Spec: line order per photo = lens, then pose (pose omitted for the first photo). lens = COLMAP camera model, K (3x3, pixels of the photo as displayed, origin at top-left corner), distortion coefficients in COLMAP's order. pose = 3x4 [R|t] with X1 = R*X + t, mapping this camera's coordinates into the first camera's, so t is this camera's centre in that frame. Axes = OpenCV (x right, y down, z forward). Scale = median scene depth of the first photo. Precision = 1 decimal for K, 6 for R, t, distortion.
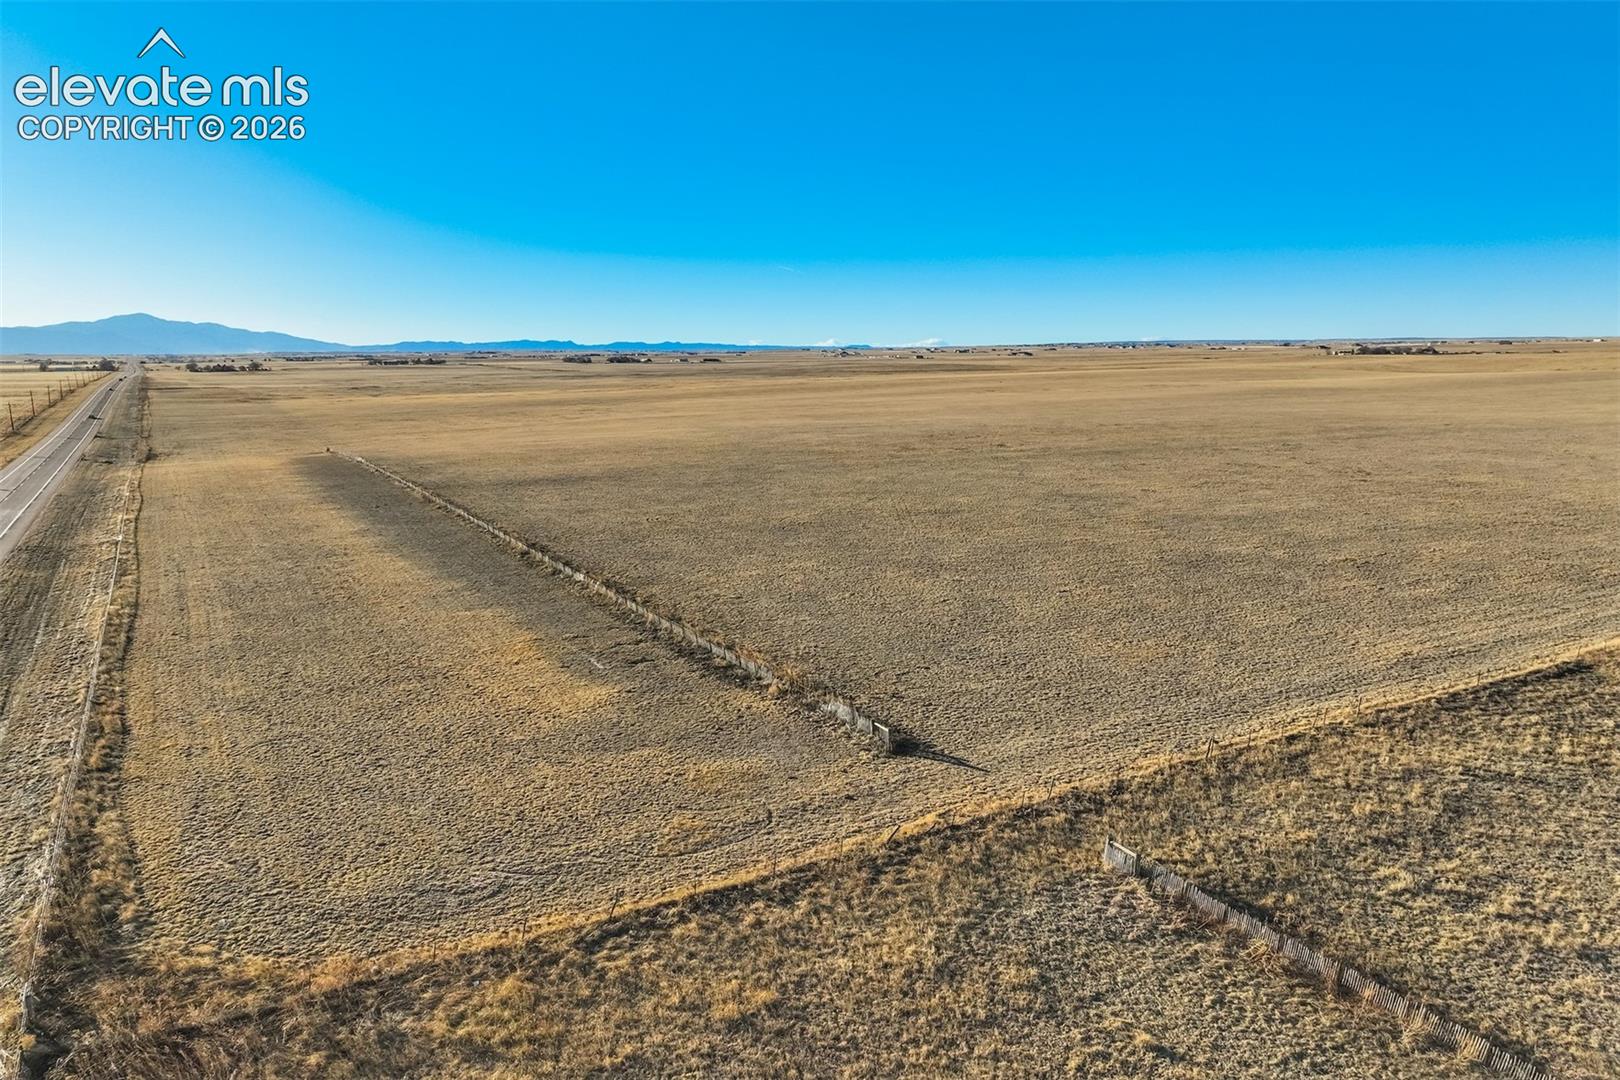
lens RADIAL K [[1128.5, 0, 813.2], [0, 1128.5, 541.0], [0, 0, 1]] dist [0.006344, 0.013668]
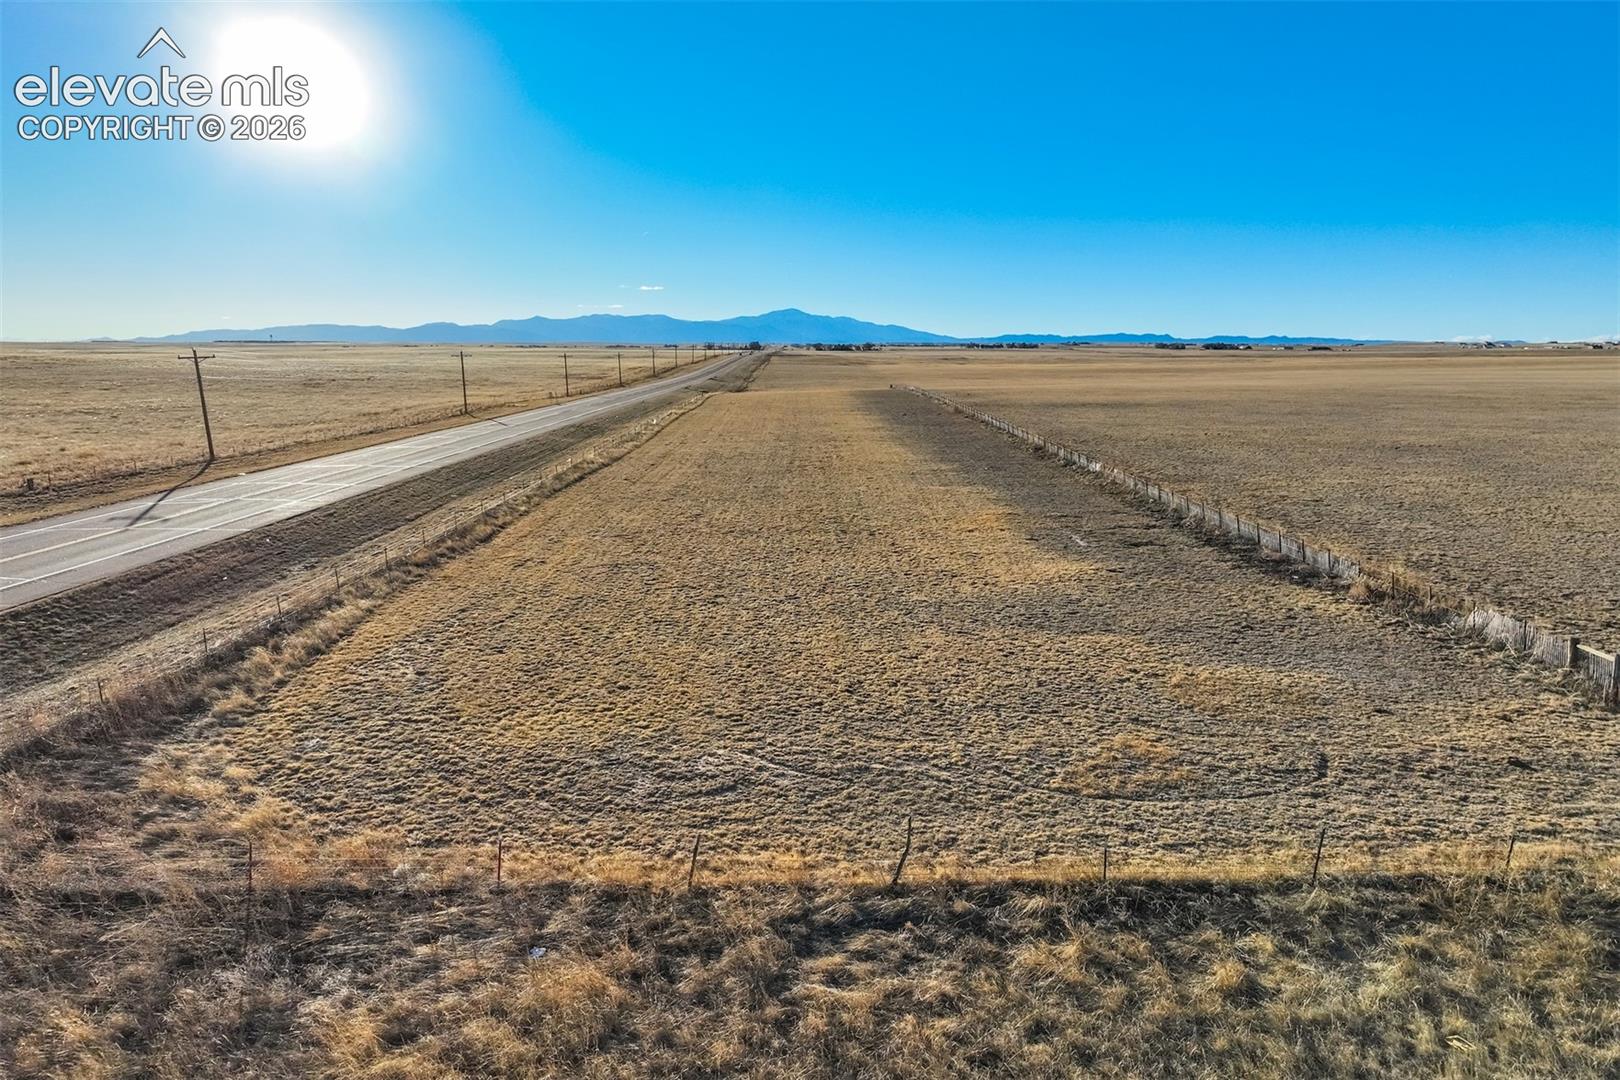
lens RADIAL K [[1128.5, 0, 814.0], [0, 1128.5, 535.9], [0, 0, 1]] dist [0.006344, 0.013668]
pose [[0.875095, 0.082907, -0.476798, -0.007740], [-0.079436, 0.996461, 0.027473, 0.171411], [0.477388, 0.013833, 0.878584, 0.542267]]
